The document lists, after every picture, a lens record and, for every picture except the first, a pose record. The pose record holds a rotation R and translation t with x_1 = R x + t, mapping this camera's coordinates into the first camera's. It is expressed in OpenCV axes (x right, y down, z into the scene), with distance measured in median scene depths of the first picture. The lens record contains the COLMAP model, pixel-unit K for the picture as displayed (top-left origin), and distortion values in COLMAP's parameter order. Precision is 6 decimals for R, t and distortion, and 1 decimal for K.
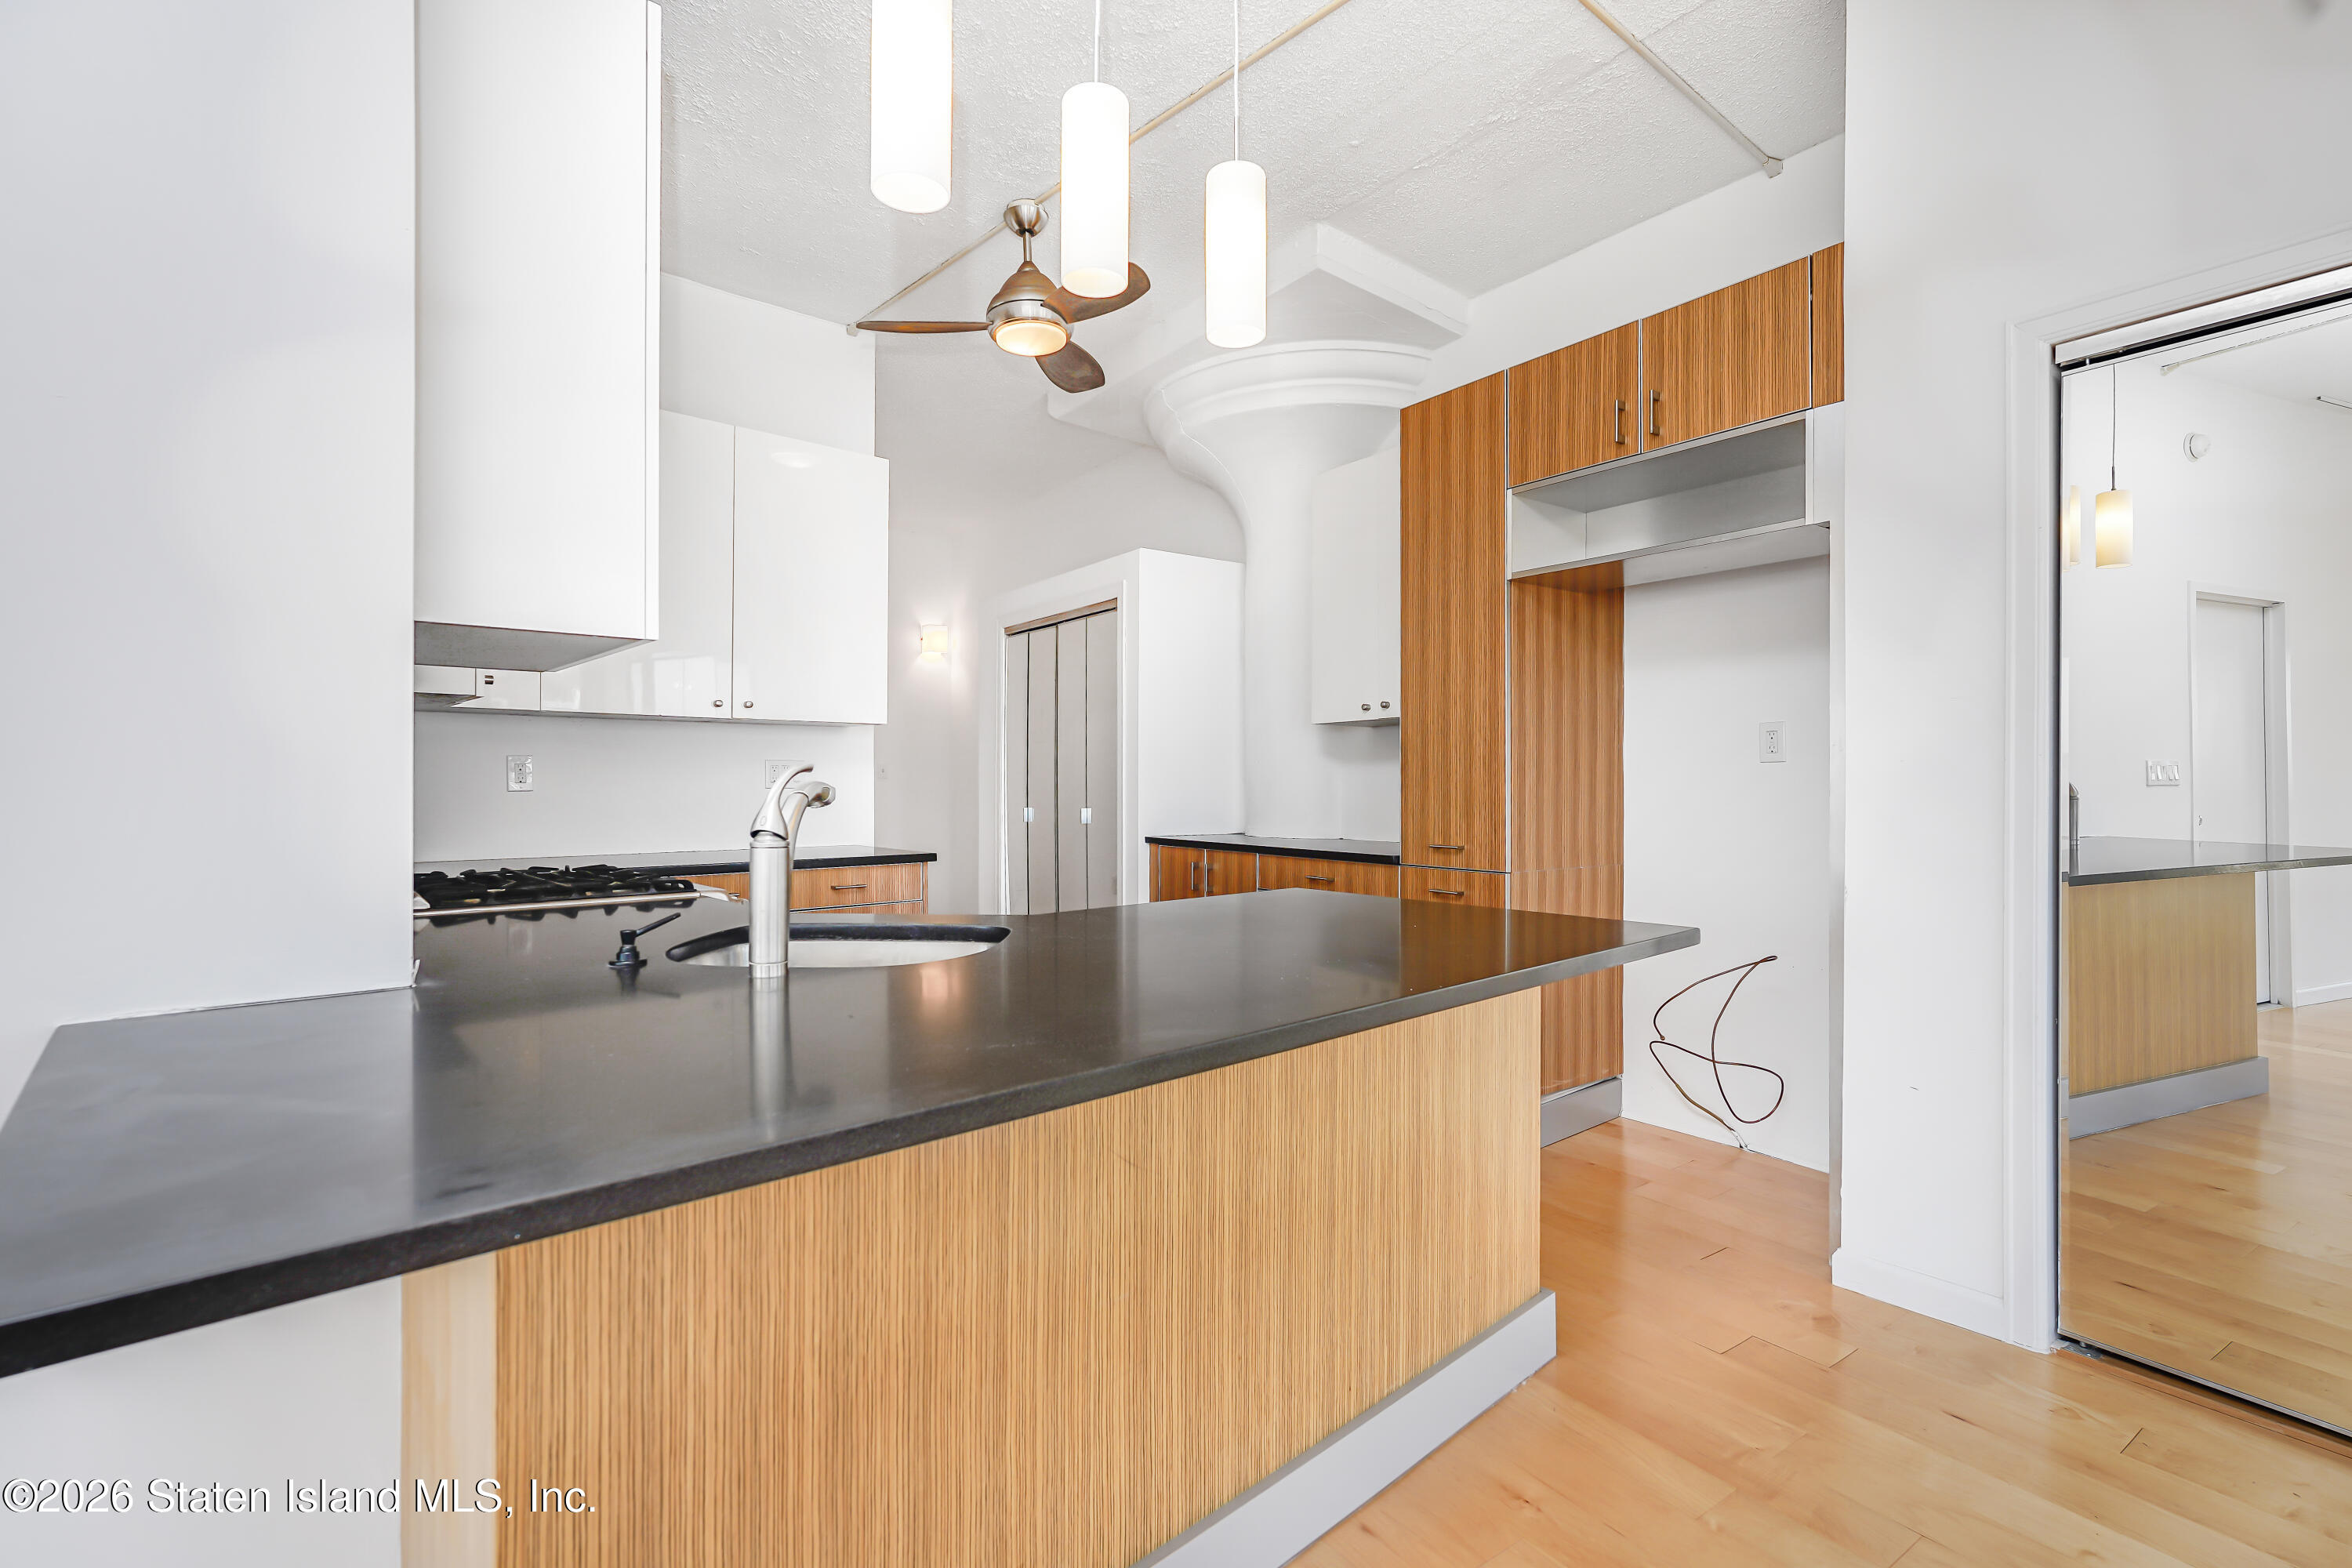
lens RADIAL K [[1055.0, 0, 1192.9], [0, 1055.0, 781.2], [0, 0, 1]] dist [-0.013777, 0.006118]
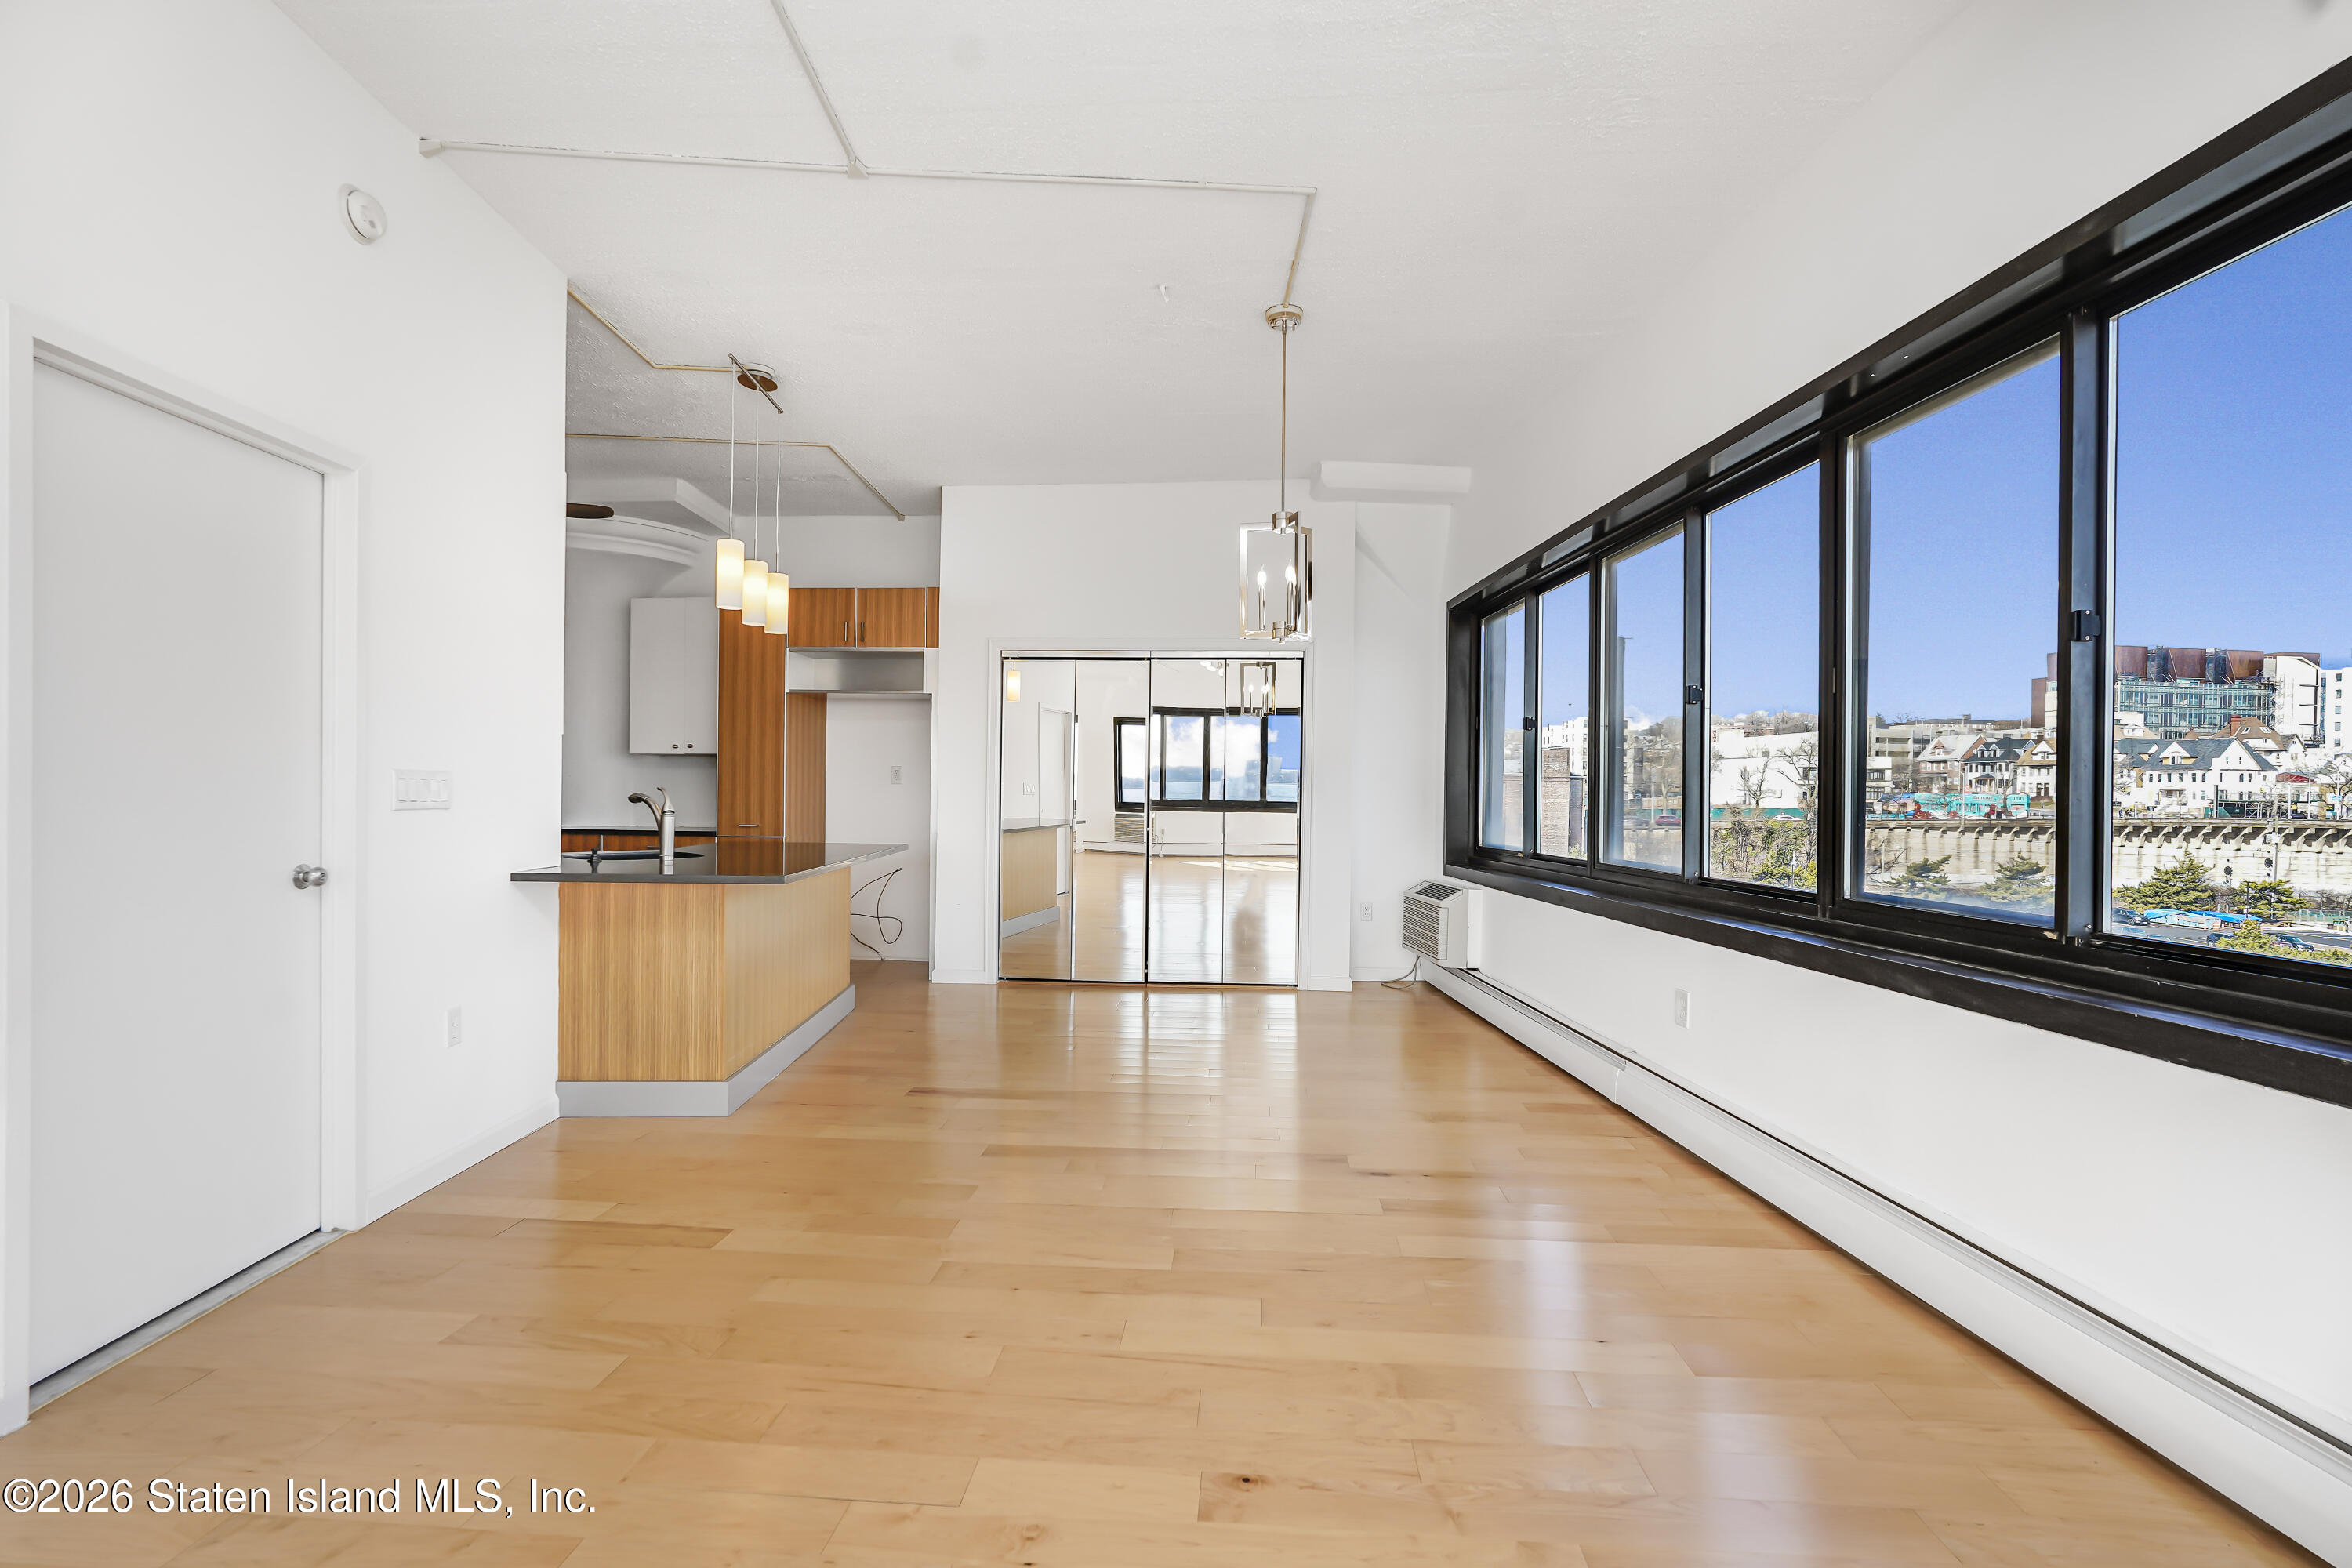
lens RADIAL K [[1055.0, 0, 1177.2], [0, 1055.0, 786.0], [0, 0, 1]] dist [-0.013777, 0.006118]
pose [[0.638672, 0.007296, 0.769445, -1.556319], [-0.010094, 0.999948, -0.001103, -0.032324], [-0.769413, -0.007062, 0.638713, -1.743923]]
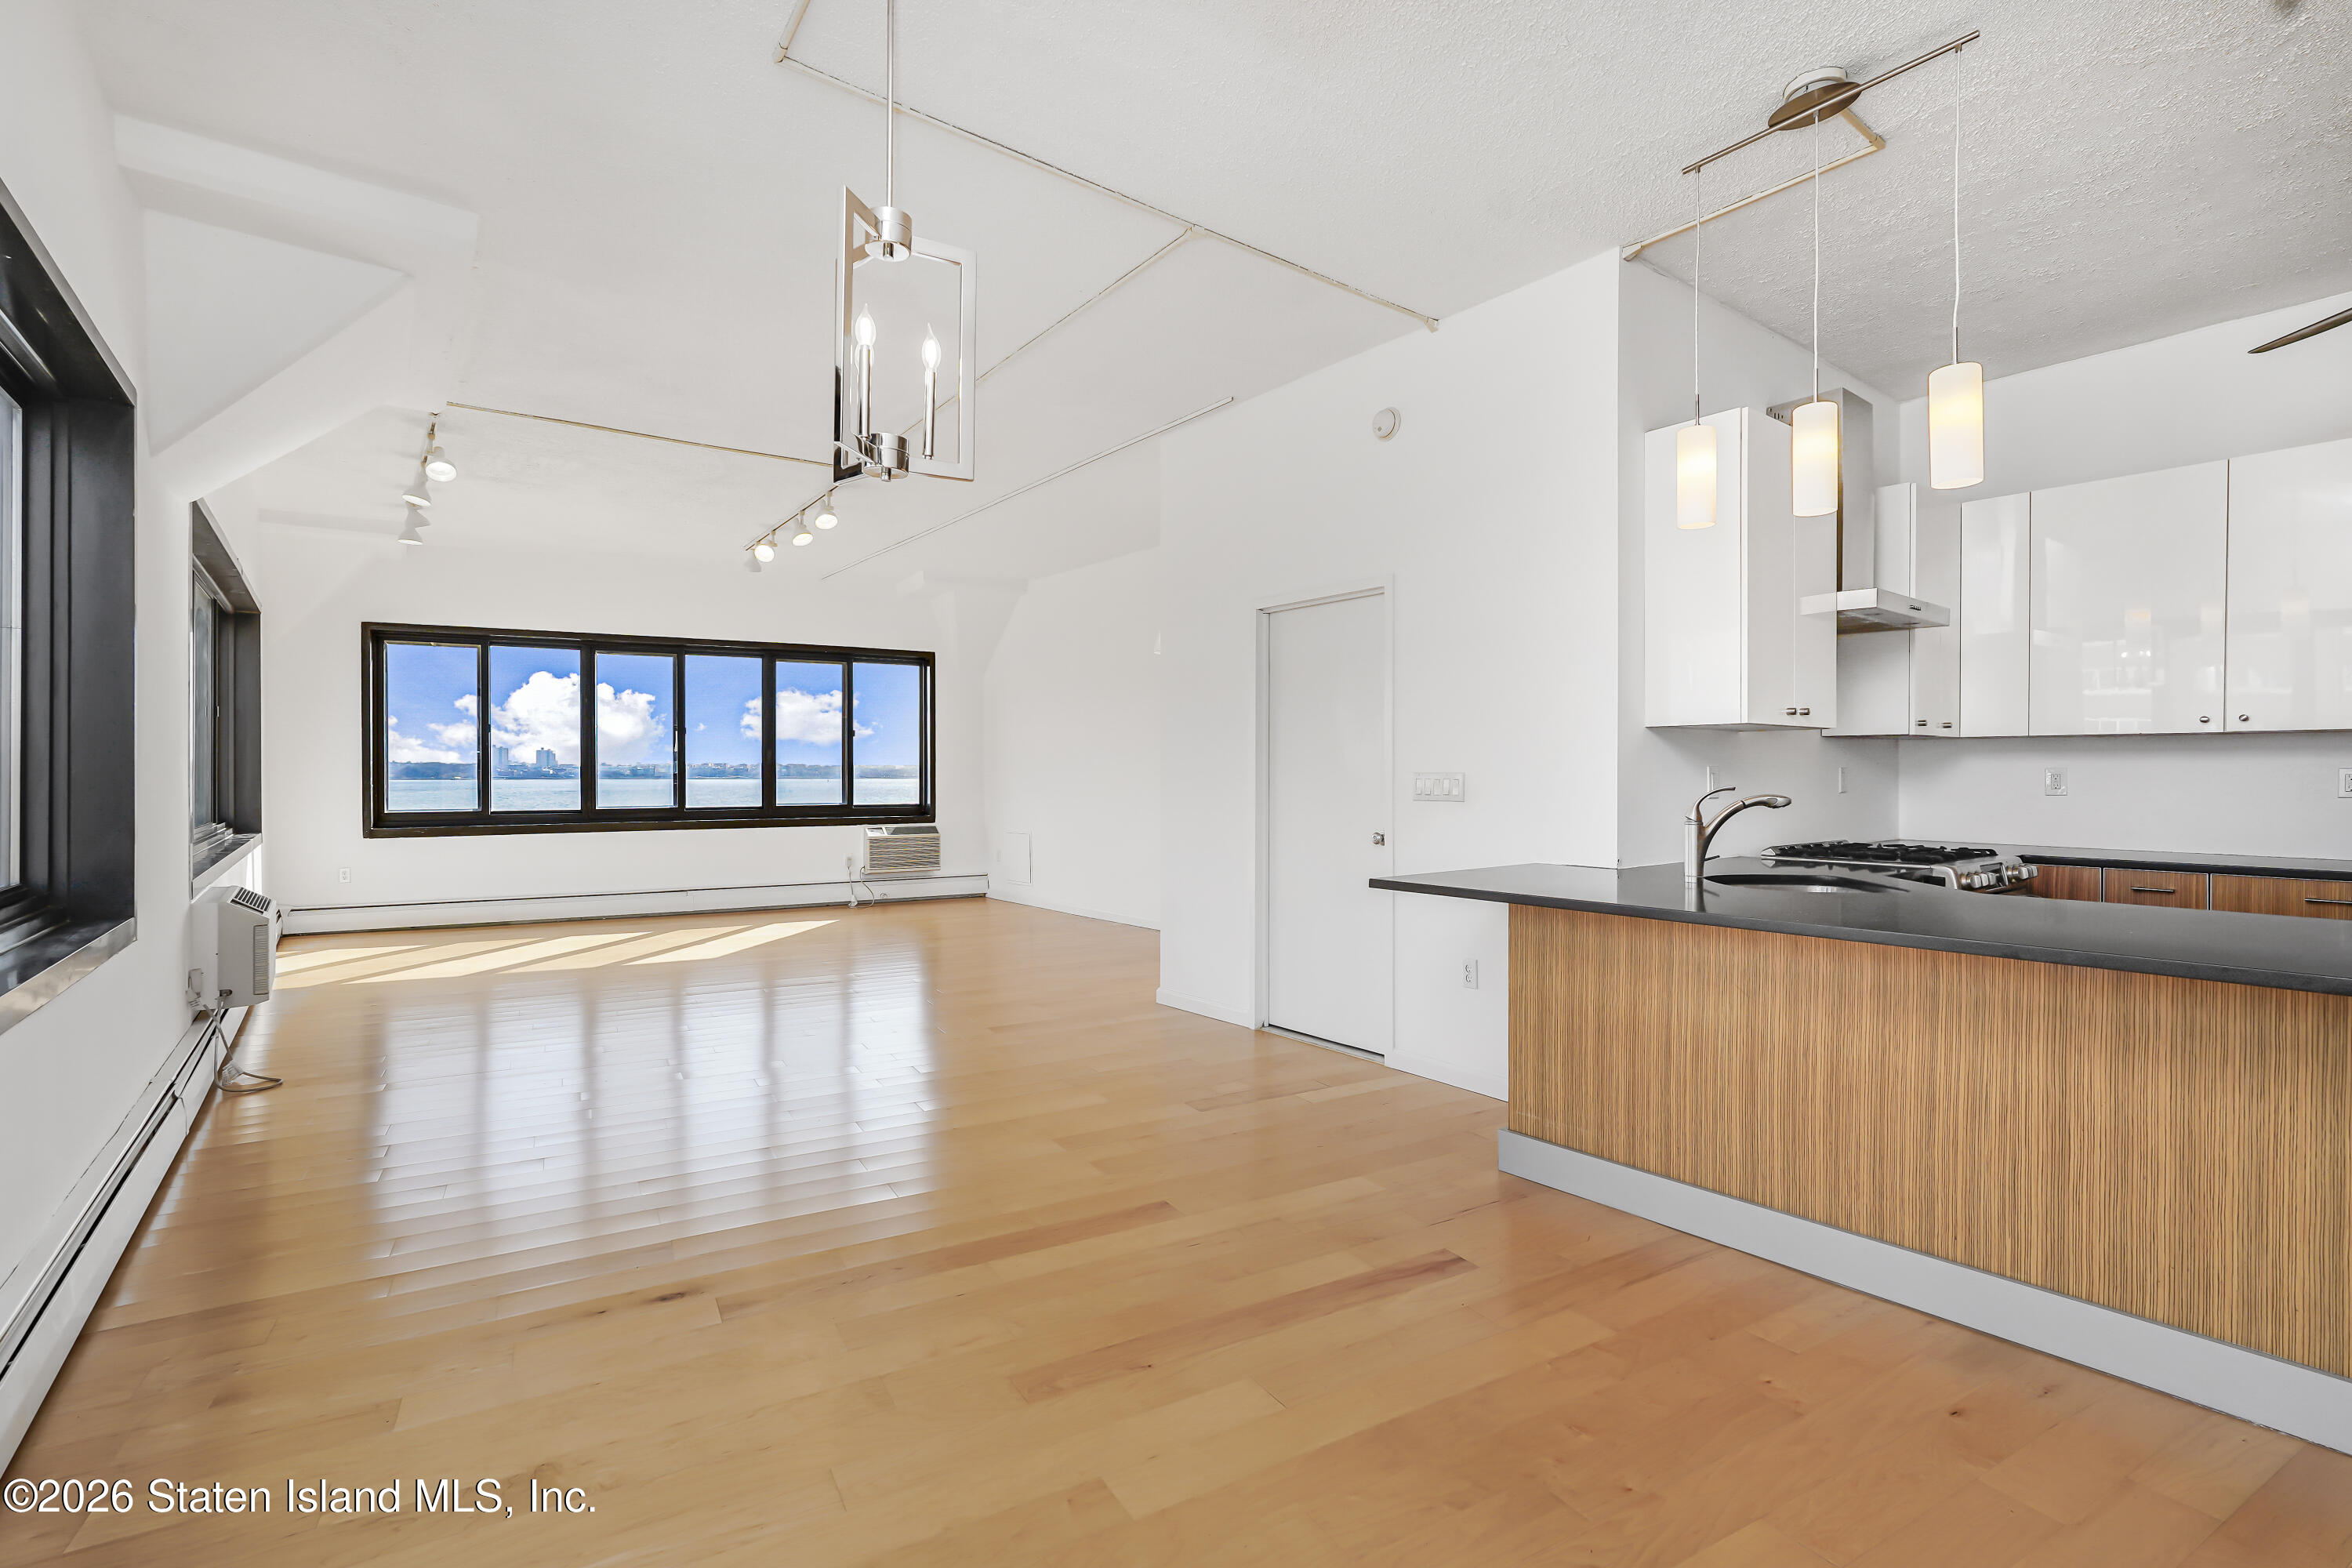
lens RADIAL K [[1055.0, 0, 1187.8], [0, 1055.0, 780.4], [0, 0, 1]] dist [-0.013777, 0.006118]
pose [[-0.079608, -0.000221, -0.996826, 1.708926], [0.002369, 0.999997, -0.000411, -0.029547], [0.996823, -0.002395, -0.079608, 0.108563]]
